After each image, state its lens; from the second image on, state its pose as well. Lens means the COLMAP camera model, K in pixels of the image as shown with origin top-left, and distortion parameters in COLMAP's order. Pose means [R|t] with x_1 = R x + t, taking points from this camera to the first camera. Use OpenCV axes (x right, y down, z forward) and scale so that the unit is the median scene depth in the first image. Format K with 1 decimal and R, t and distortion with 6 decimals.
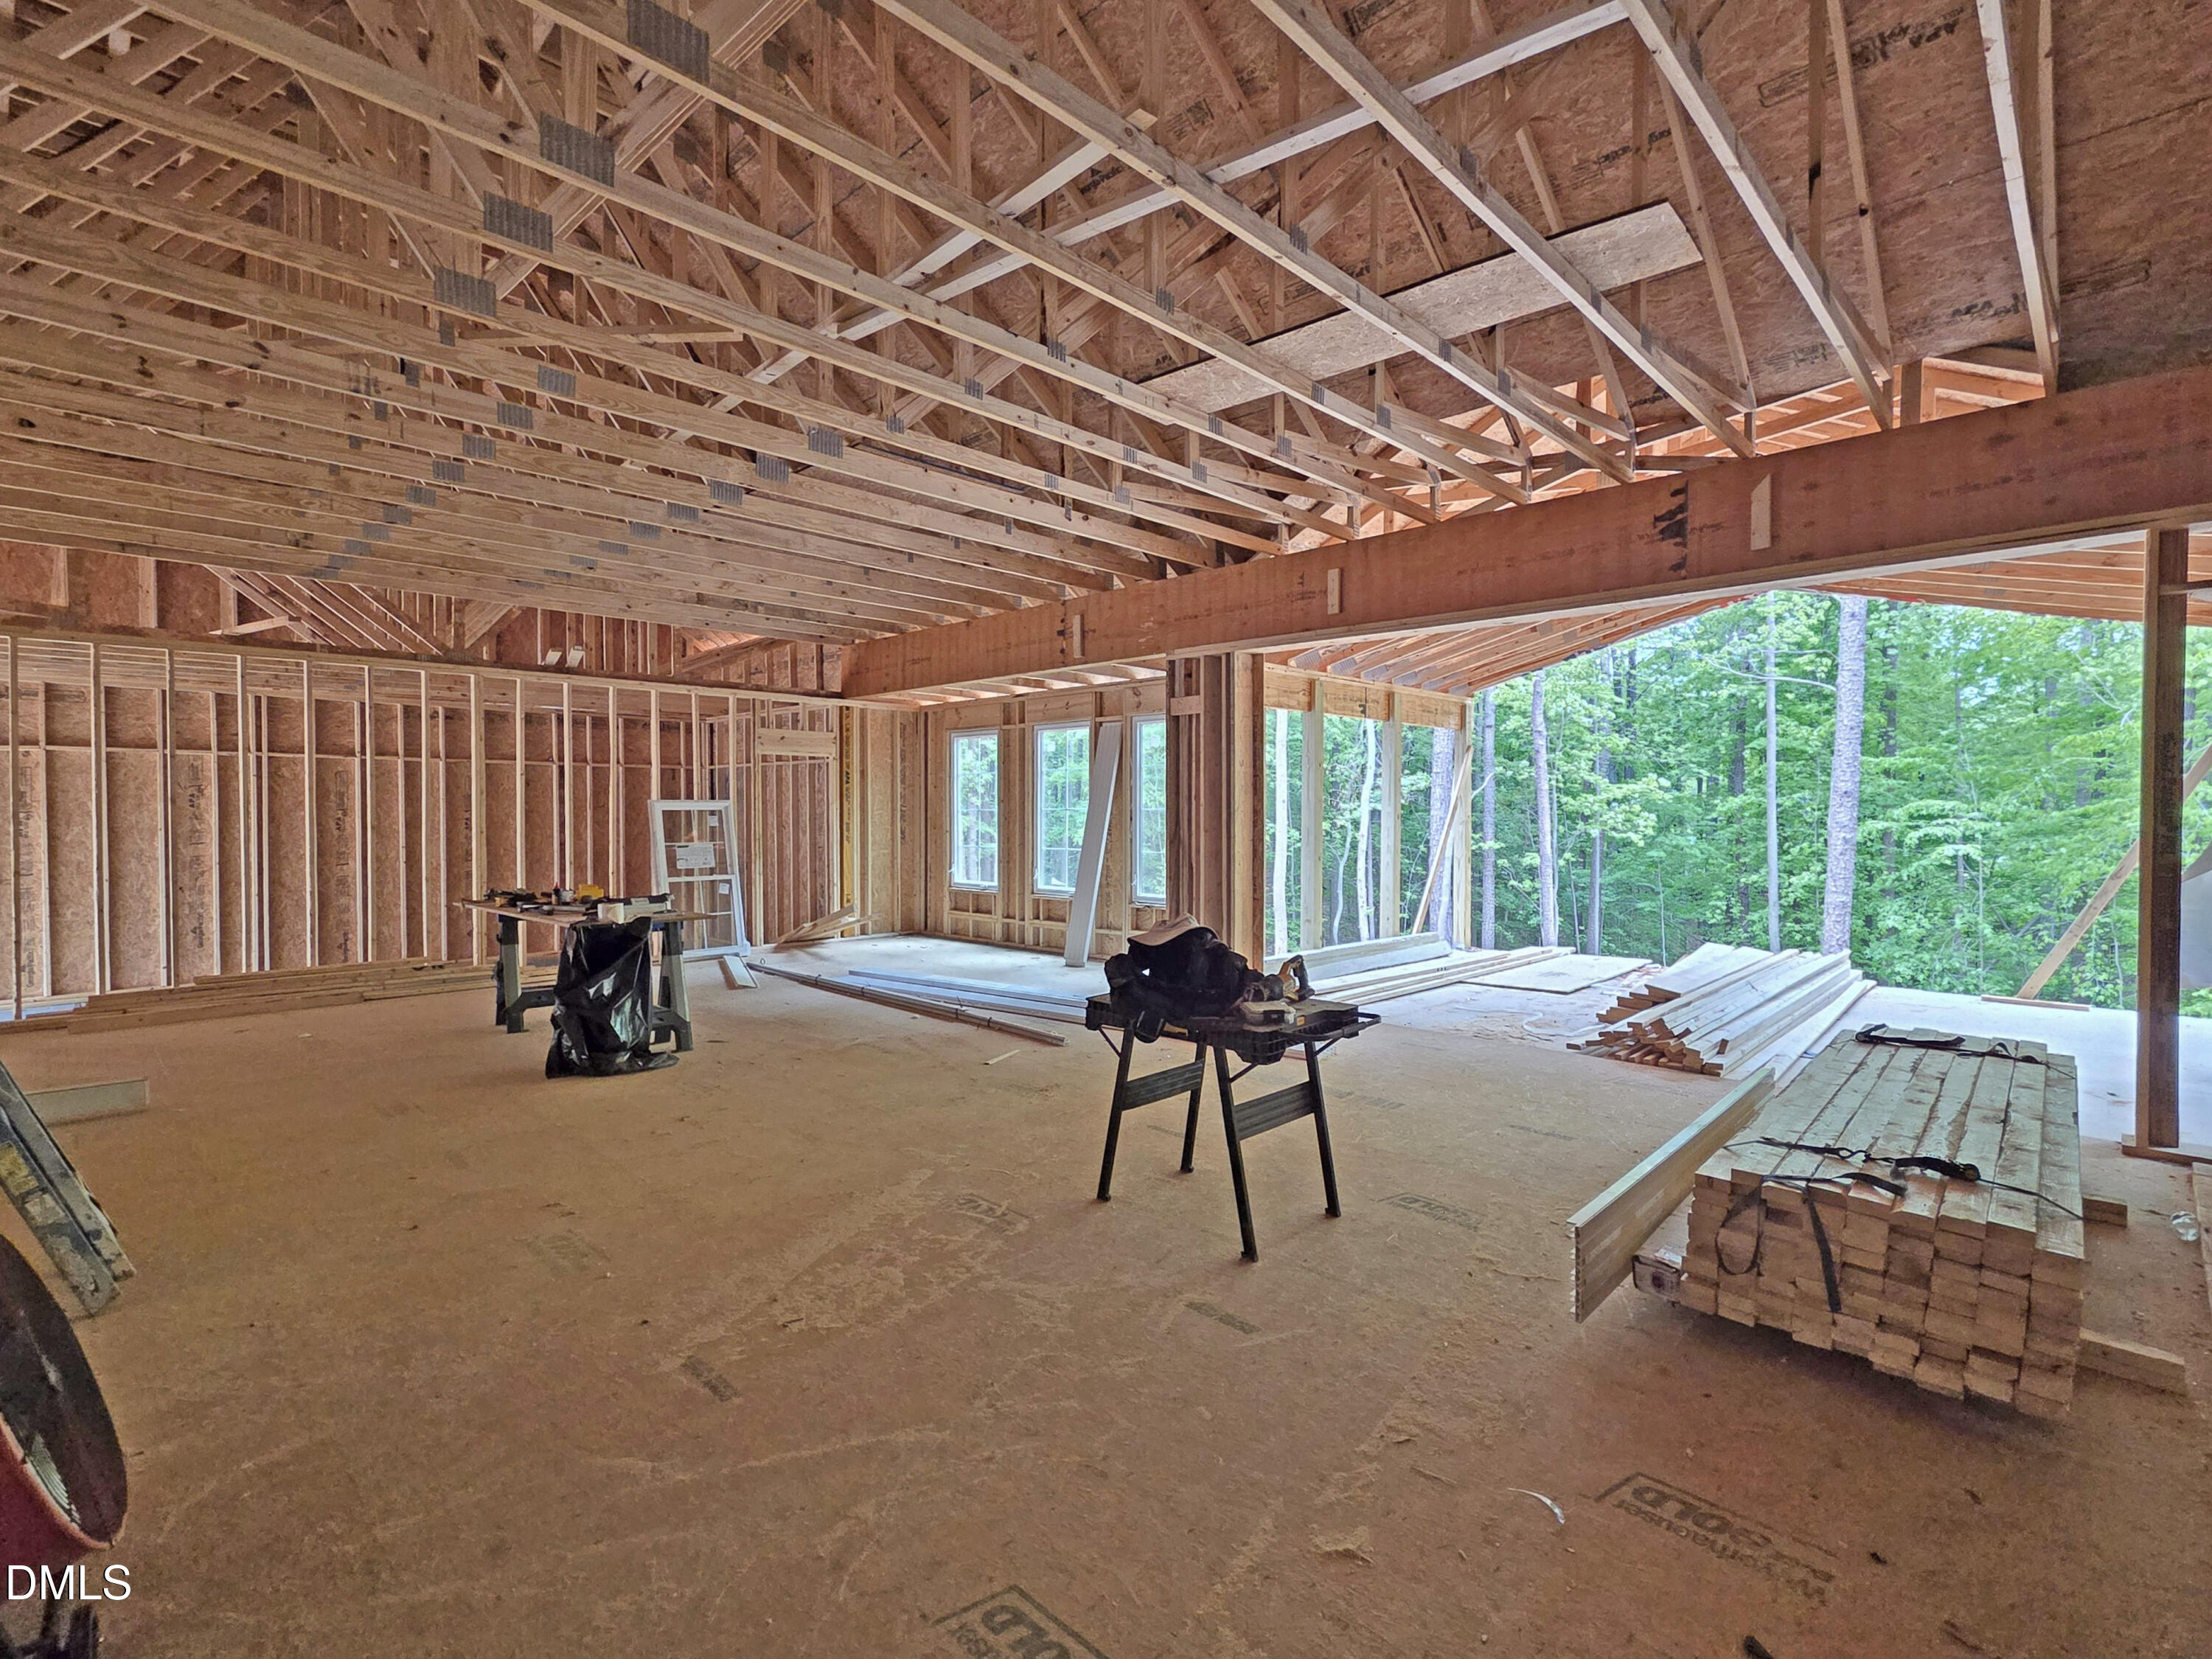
lens RADIAL K [[1012.4, 0, 1102.4], [0, 1012.4, 821.7], [0, 0, 1]] dist [0.002855, 0.000142]
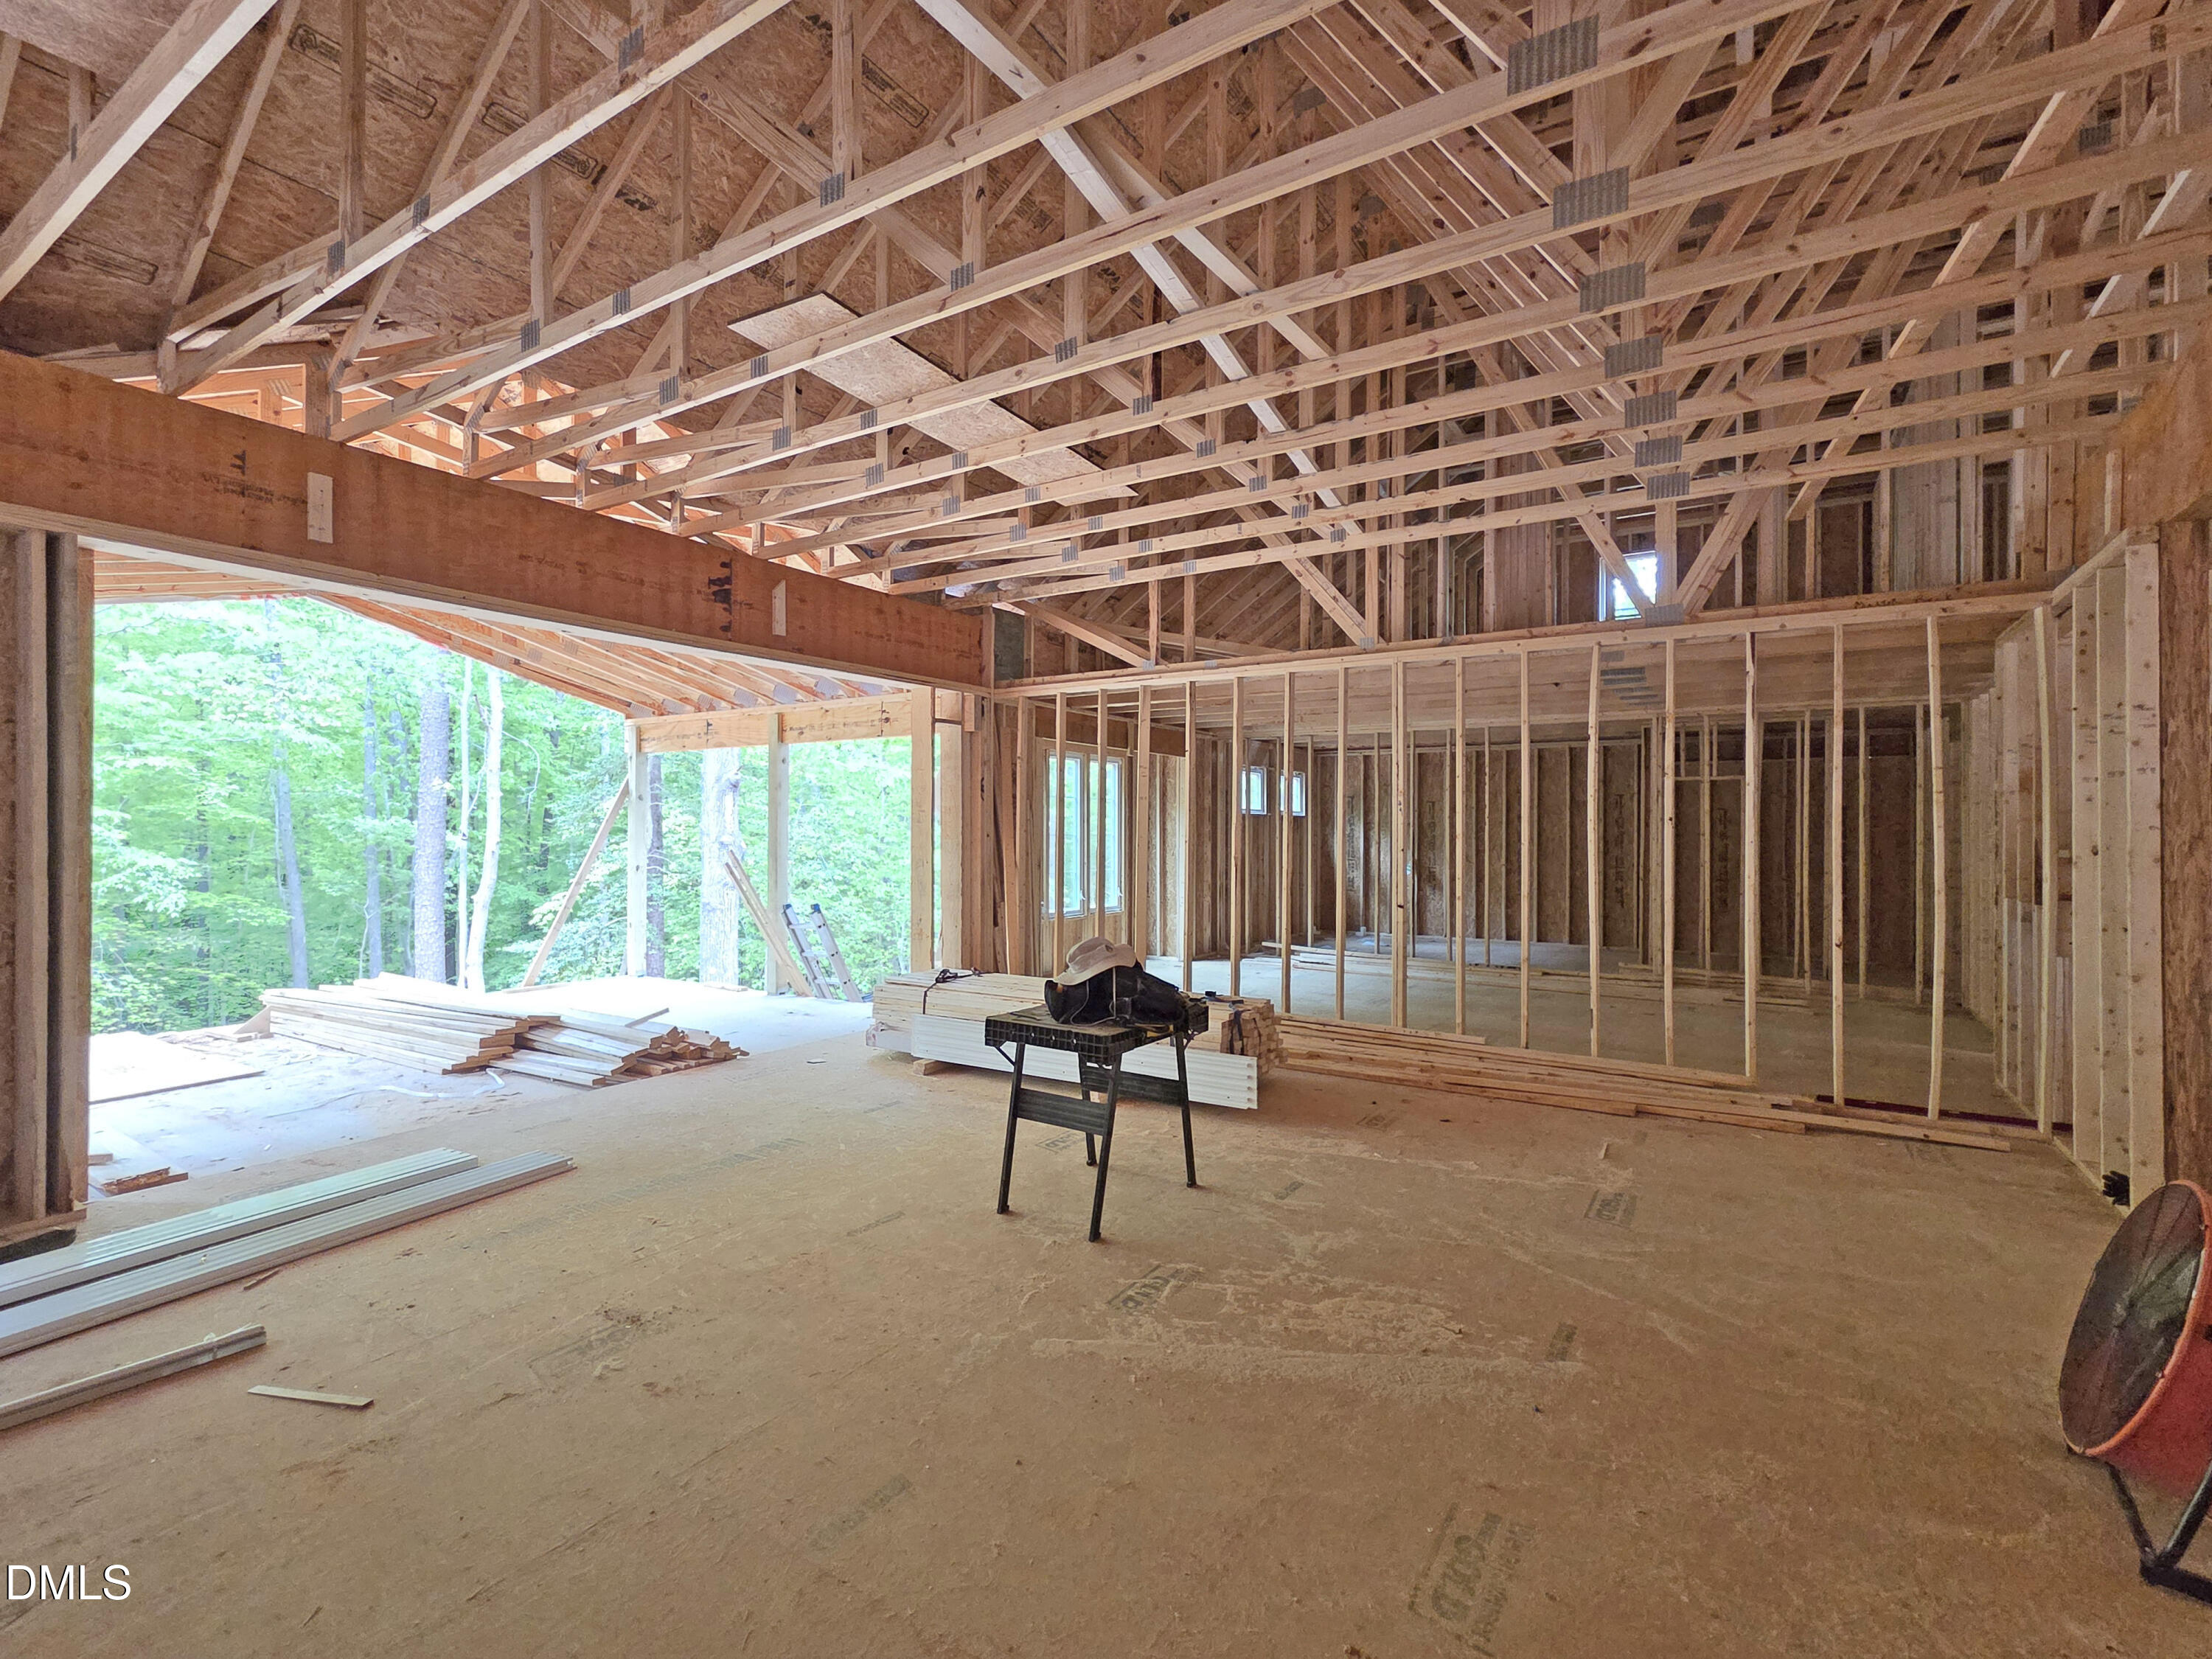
lens RADIAL K [[1012.4, 0, 1099.8], [0, 1012.4, 828.5], [0, 0, 1]] dist [0.002855, 0.000142]
pose [[-0.194716, 0.002447, 0.980857, -1.041565], [0.007305, 0.999973, -0.001045, -0.027892], [-0.980832, 0.006962, -0.194729, 1.274991]]
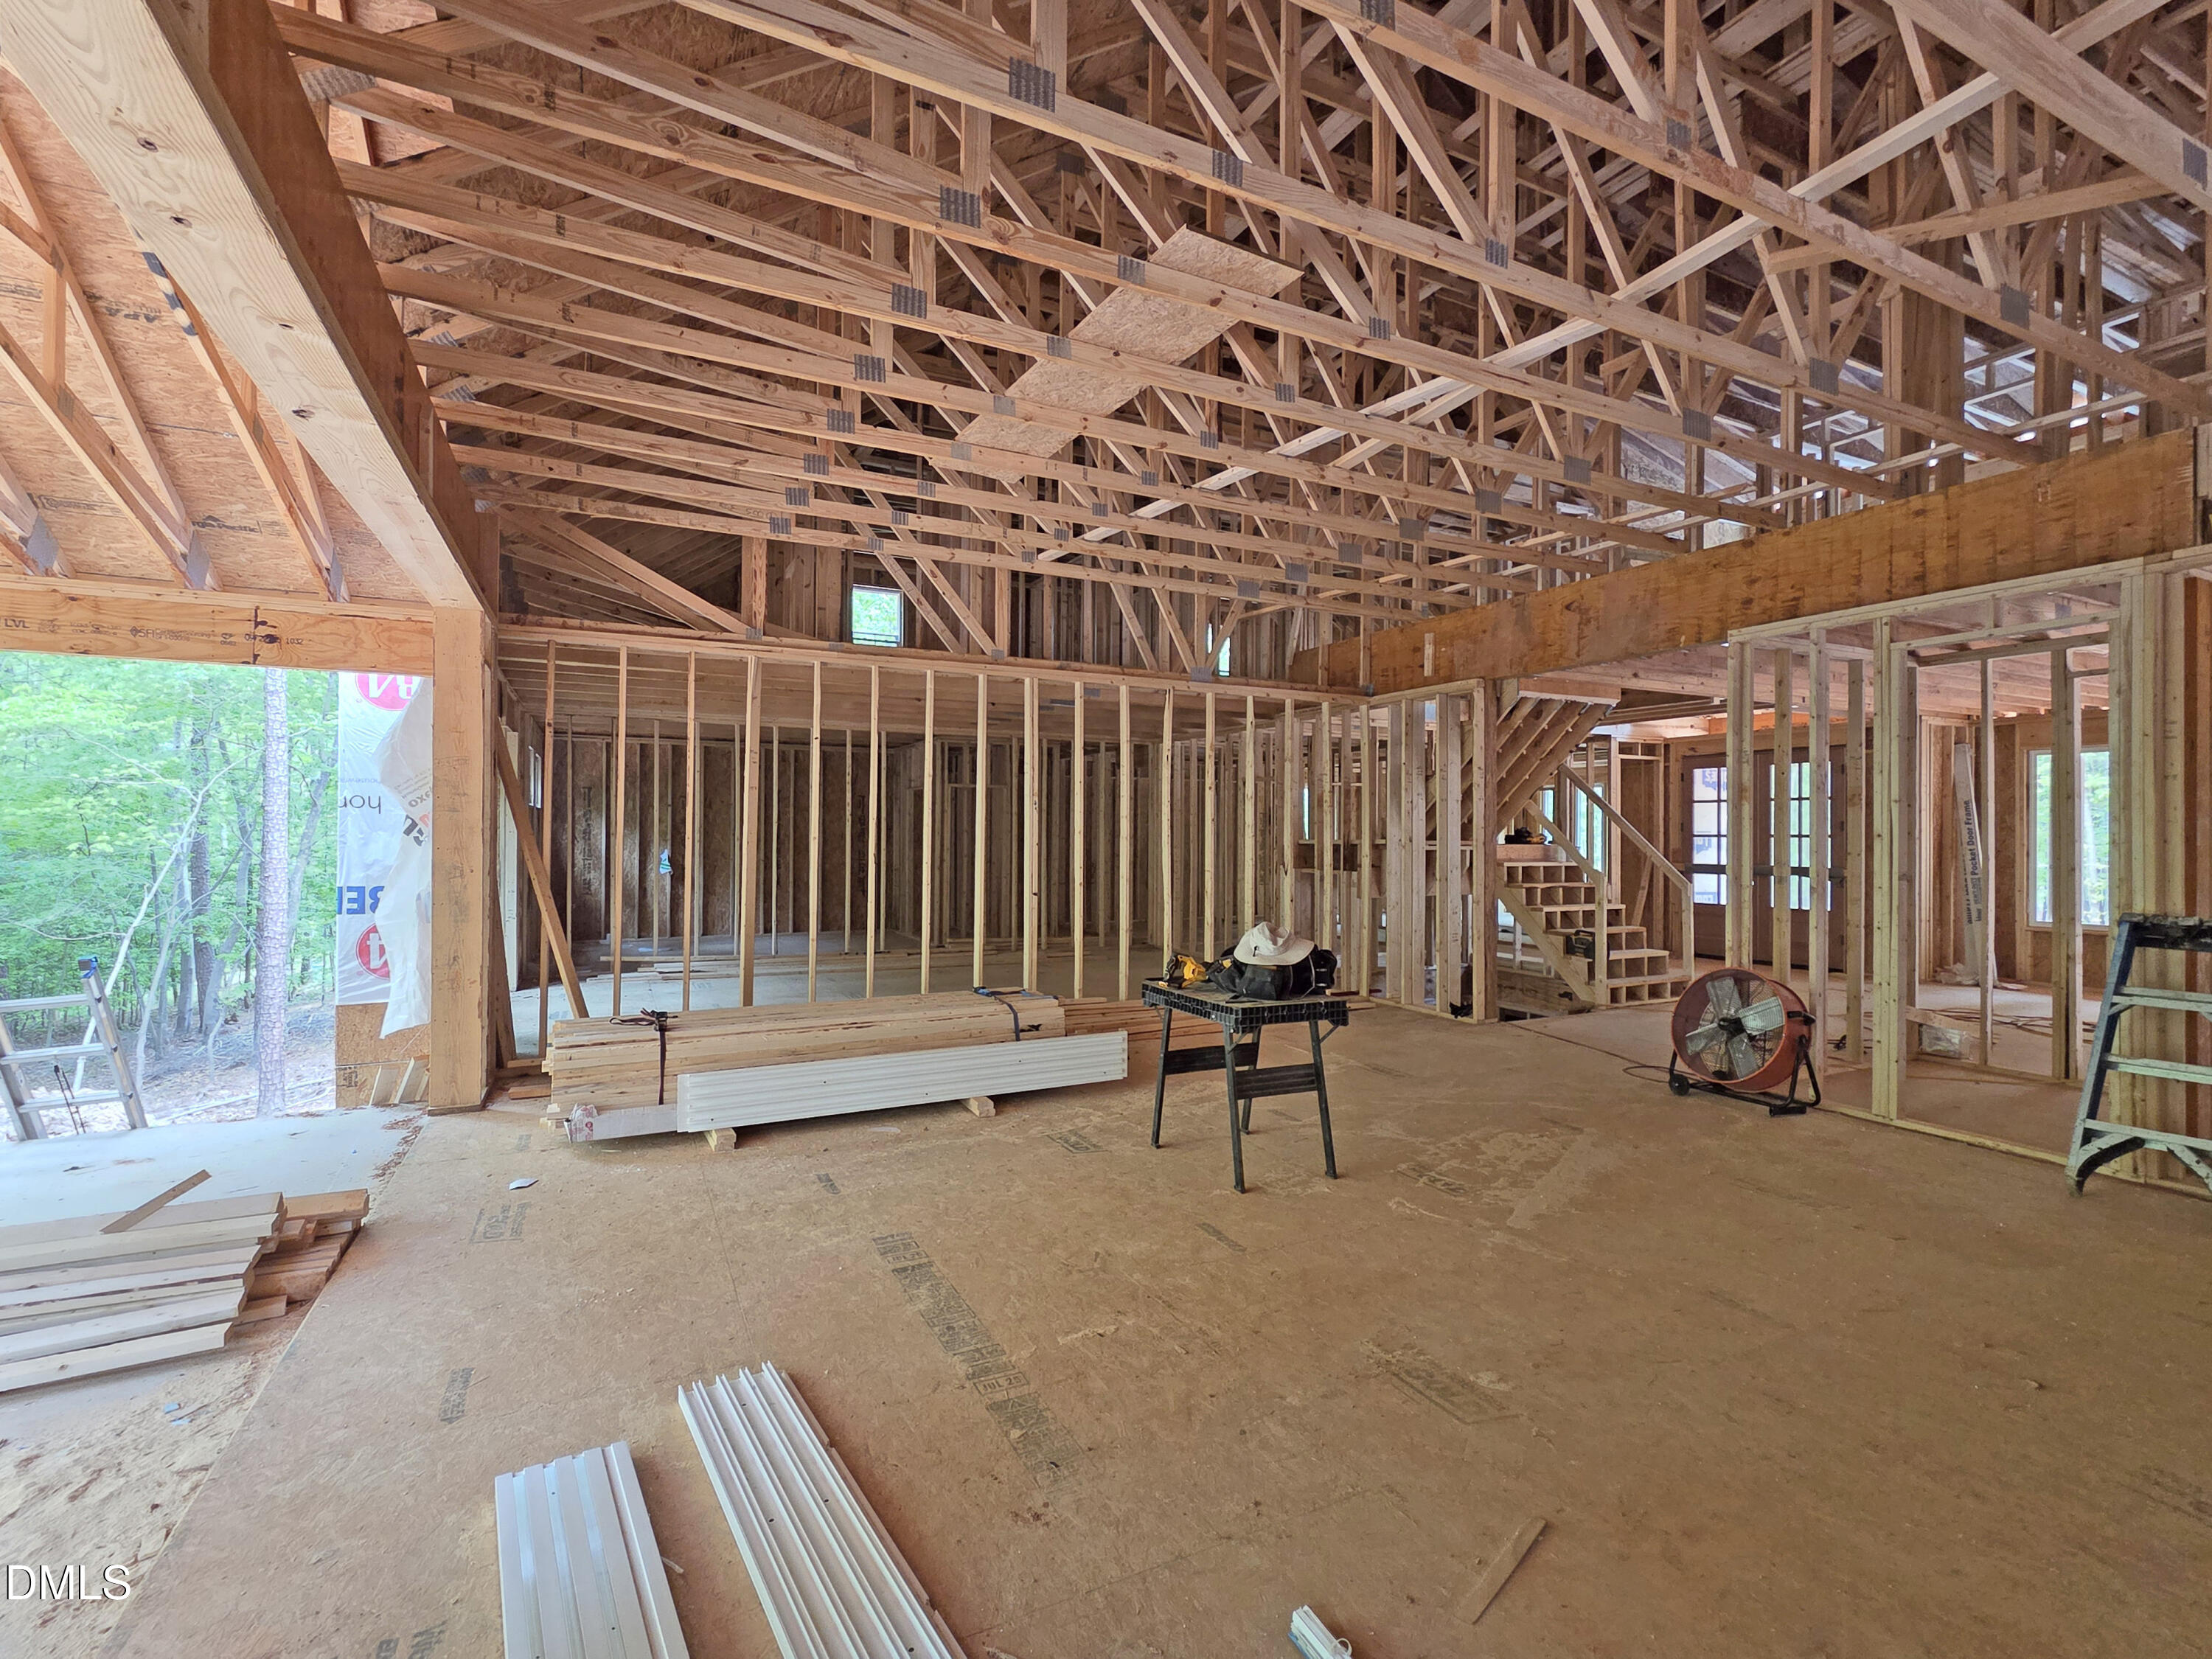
lens RADIAL K [[1012.4, 0, 1101.5], [0, 1012.4, 828.3], [0, 0, 1]] dist [0.002855, 0.000142]
pose [[-0.942960, -0.002613, 0.332895, -0.144708], [-0.000918, 0.999986, 0.005247, -0.030510], [-0.332904, 0.004642, -0.942949, 2.331150]]
